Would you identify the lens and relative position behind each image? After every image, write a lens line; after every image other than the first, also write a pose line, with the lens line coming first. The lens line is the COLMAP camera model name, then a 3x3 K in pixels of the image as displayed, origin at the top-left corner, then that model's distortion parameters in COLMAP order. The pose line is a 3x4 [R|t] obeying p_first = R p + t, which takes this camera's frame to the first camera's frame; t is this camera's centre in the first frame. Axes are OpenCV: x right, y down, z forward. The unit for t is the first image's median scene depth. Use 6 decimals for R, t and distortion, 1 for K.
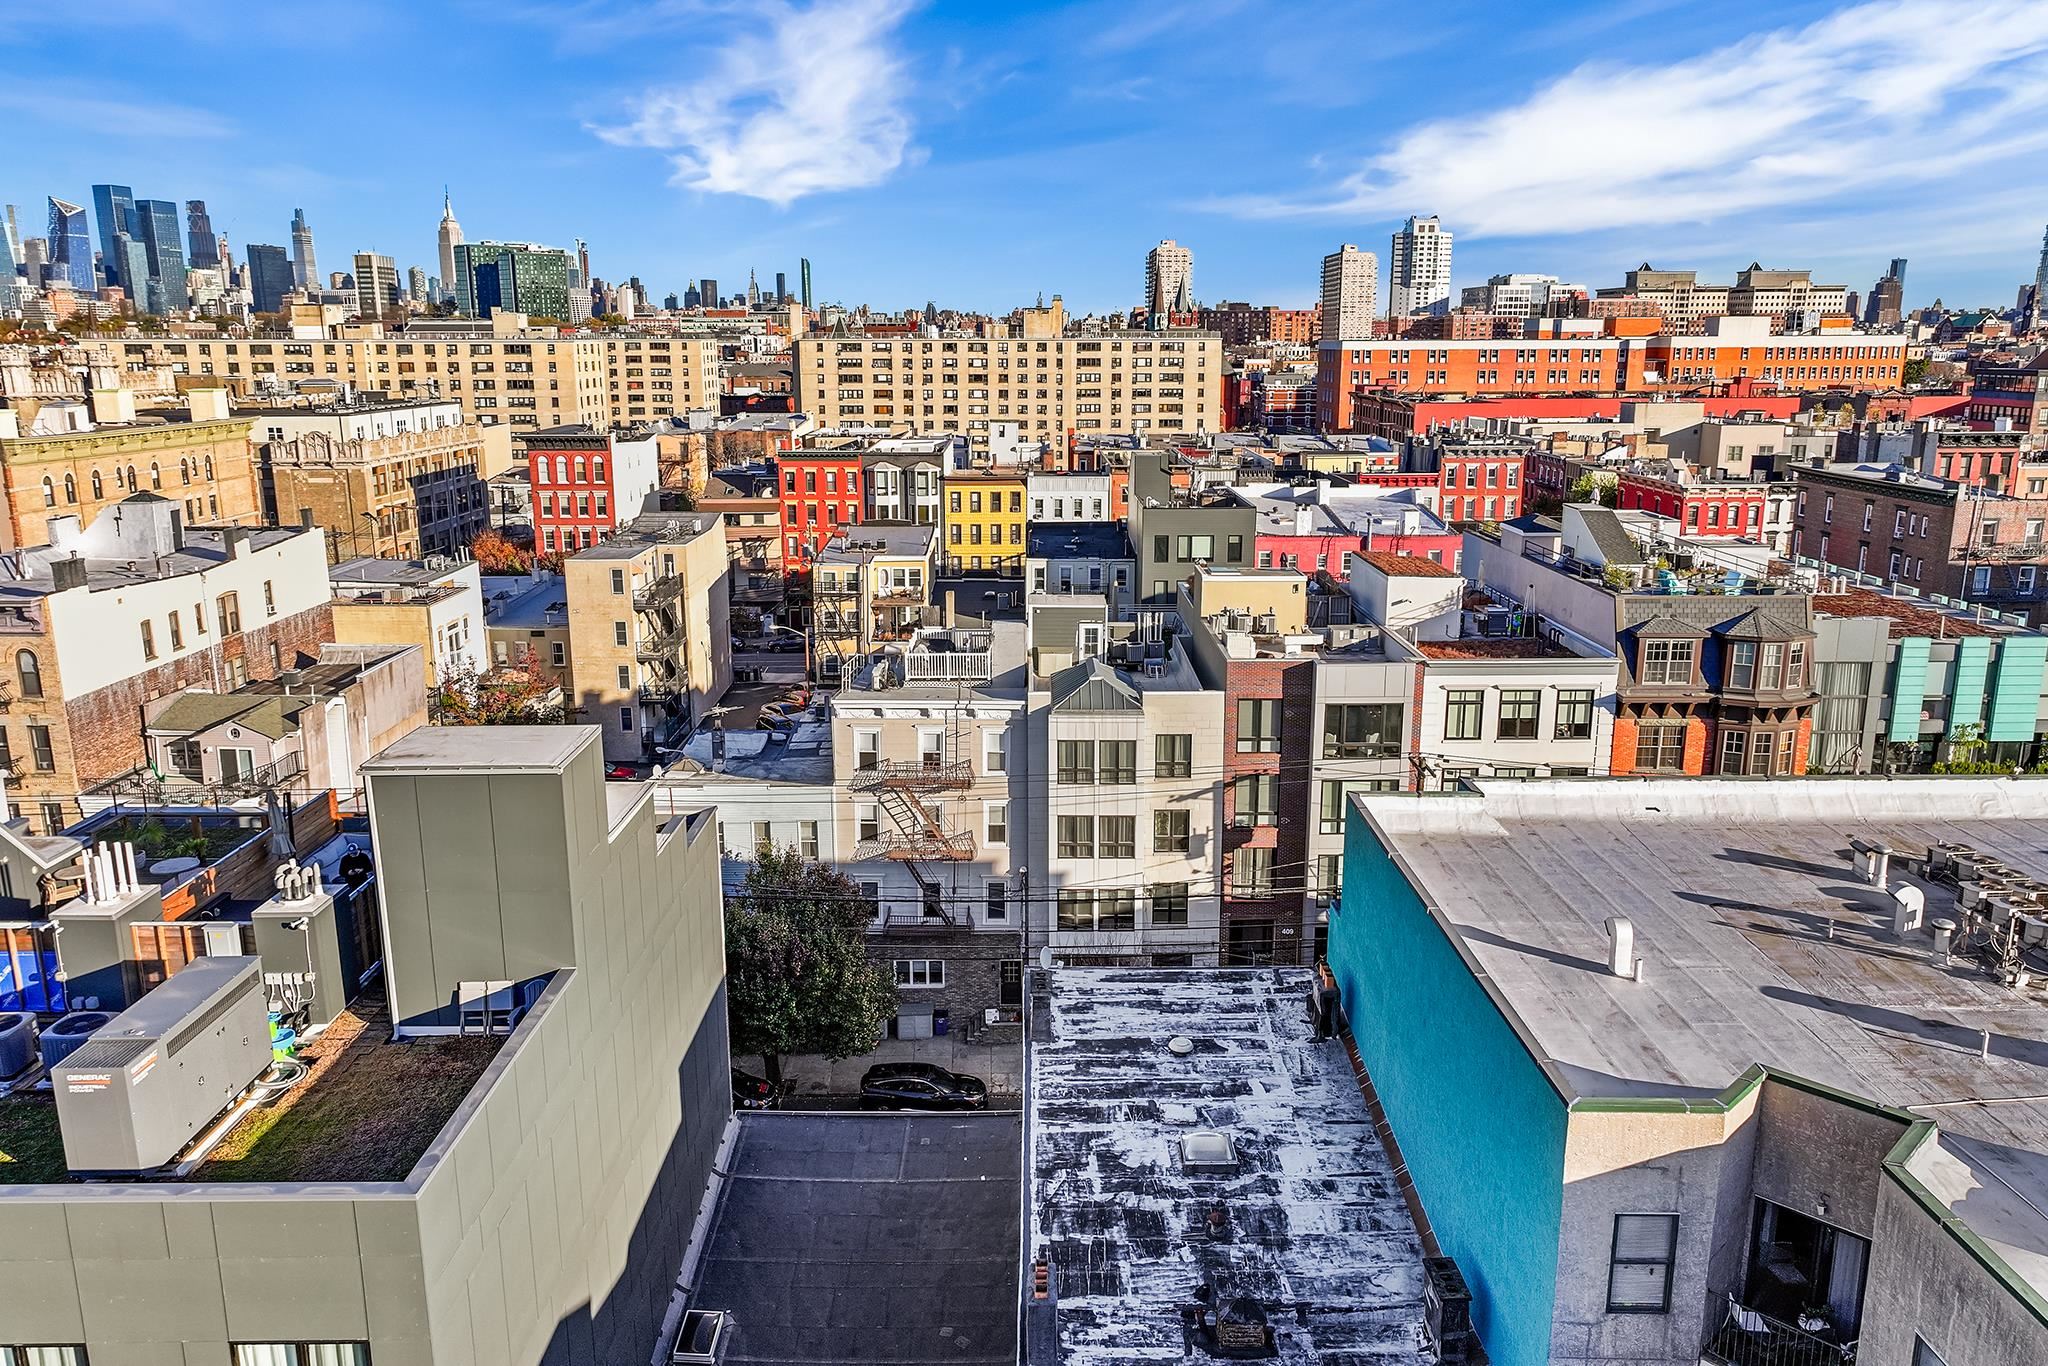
lens RADIAL K [[1456.7, 0, 1034.7], [0, 1456.7, 683.5], [0, 0, 1]] dist [-0.007344, 0.025174]
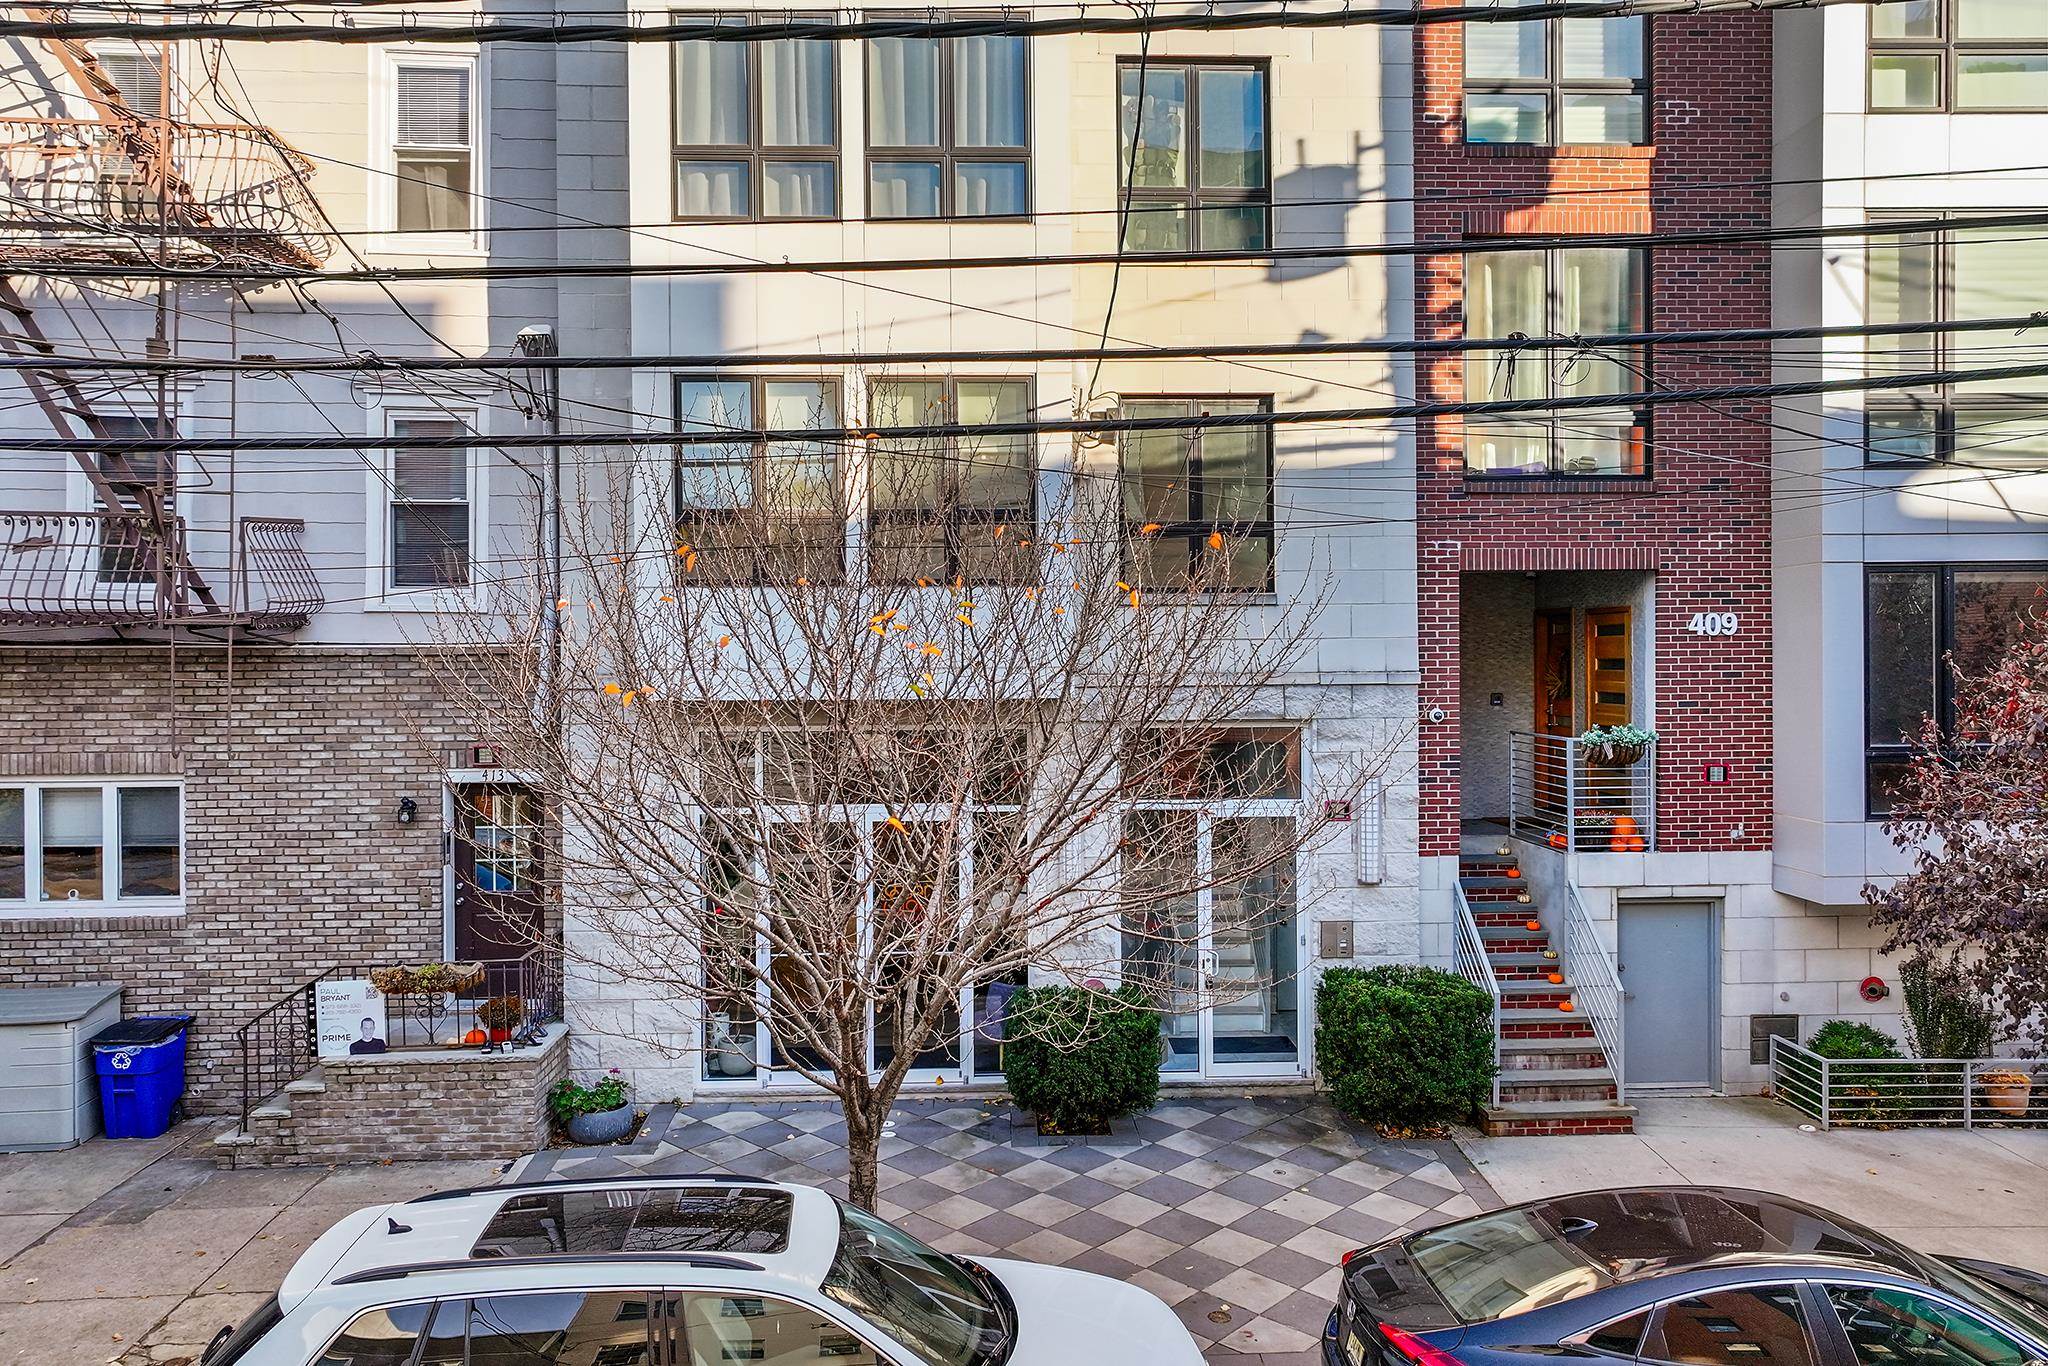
lens RADIAL K [[1456.7, 0, 1034.7], [0, 1456.7, 683.5], [0, 0, 1]] dist [-0.007344, 0.025174]
pose [[0.999310, -0.004268, 0.036903, 0.060375], [0.012423, 0.974583, -0.223683, 0.233431], [-0.035011, 0.223987, 0.973963, 0.800138]]
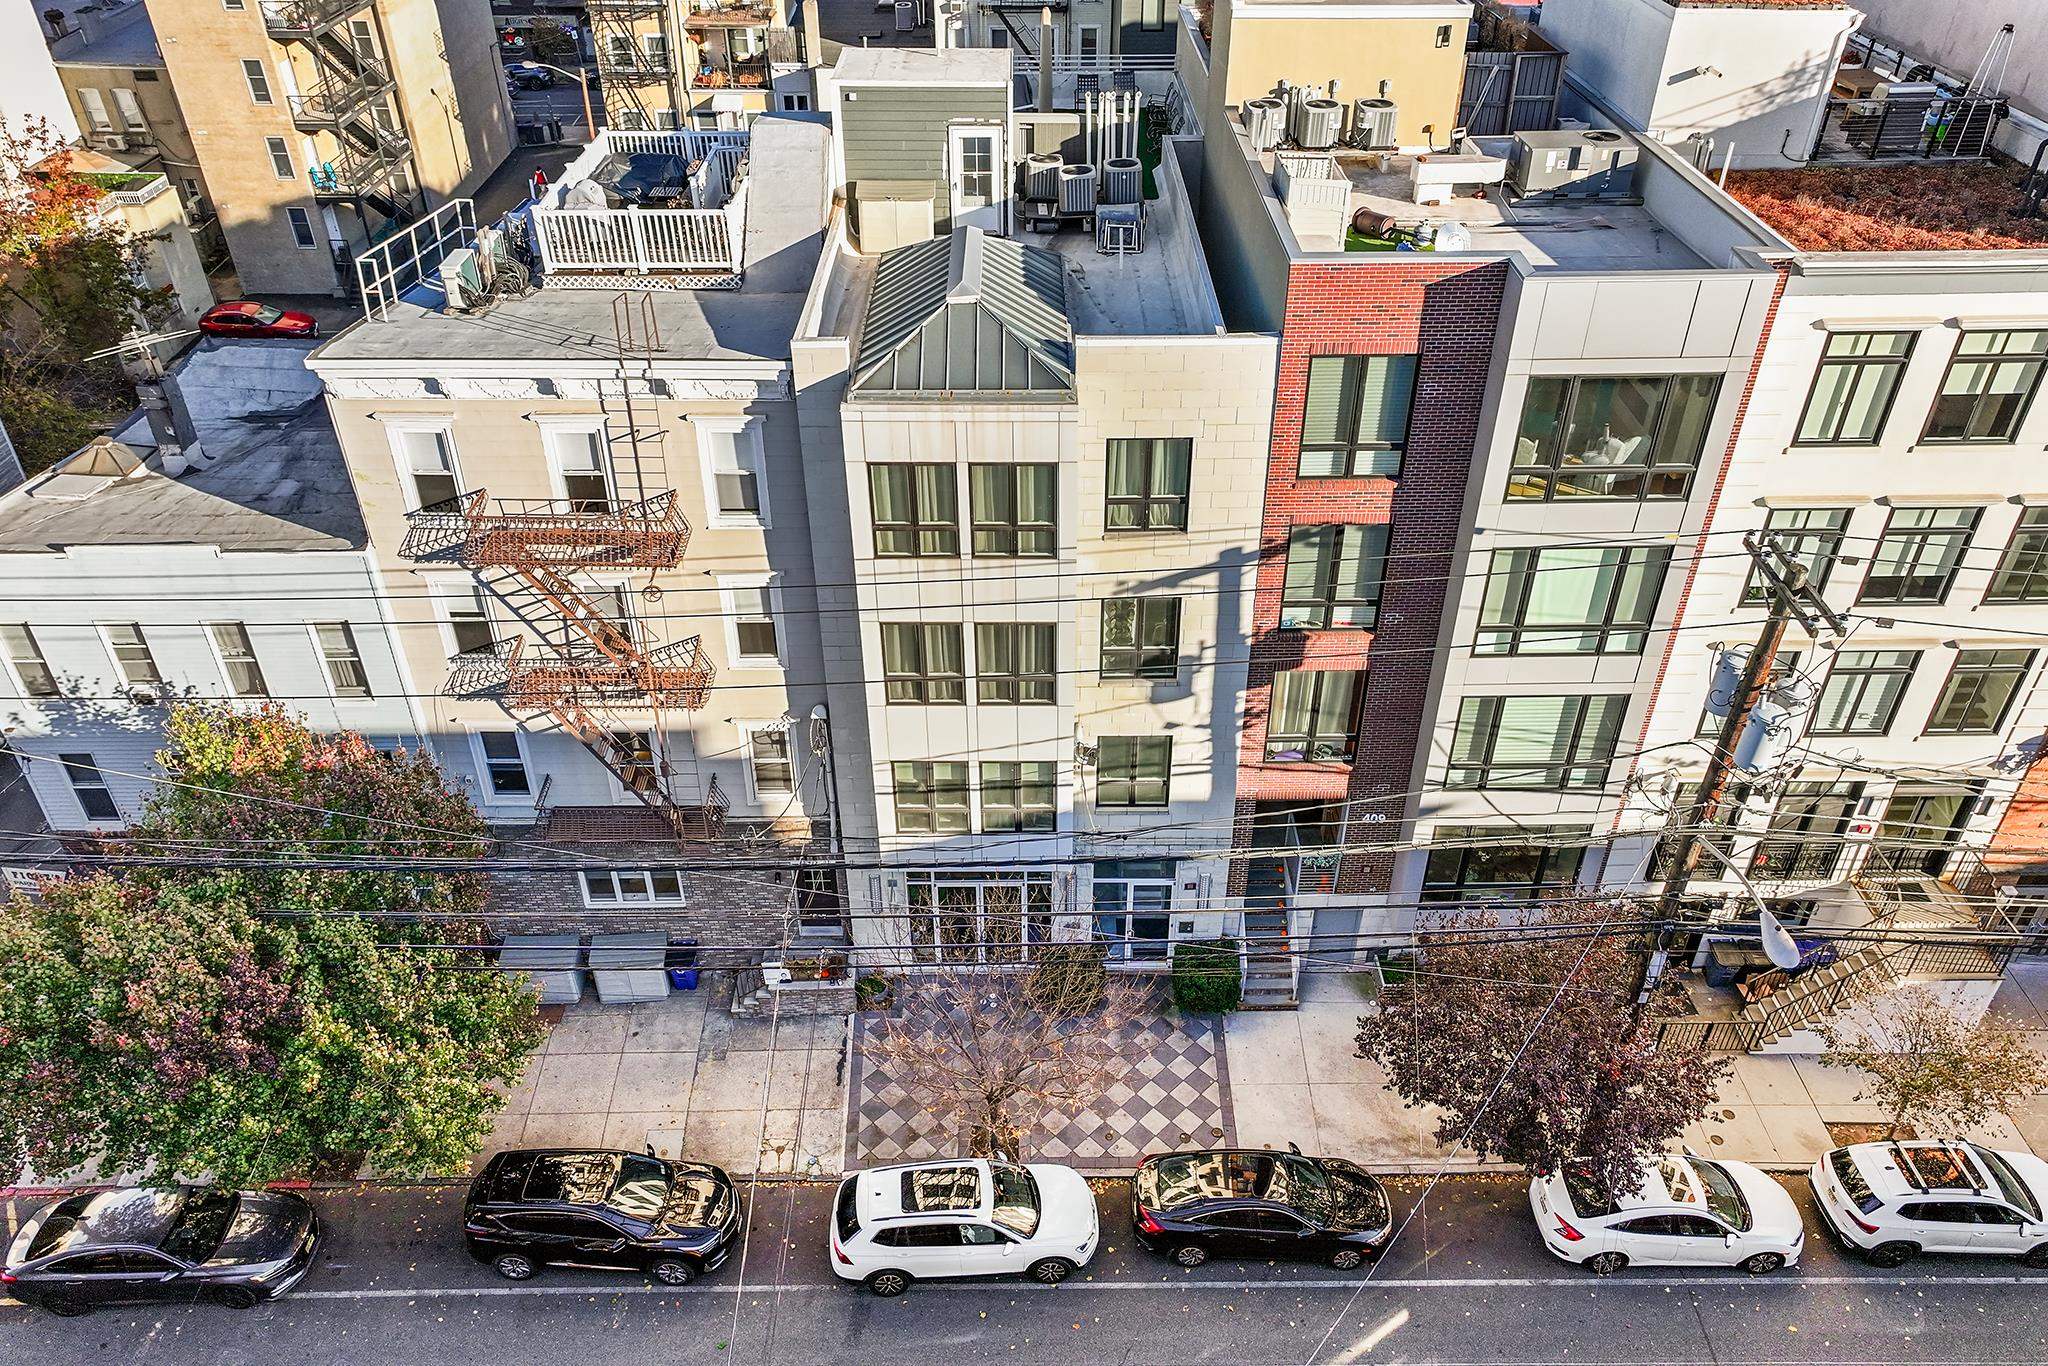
lens RADIAL K [[1456.7, 0, 1034.7], [0, 1456.7, 683.5], [0, 0, 1]] dist [-0.007344, 0.025174]
pose [[0.999990, -0.003252, 0.003032, 0.060238], [0.001838, 0.923246, 0.384206, -0.059990], [-0.004049, -0.384197, 0.923242, 0.580439]]
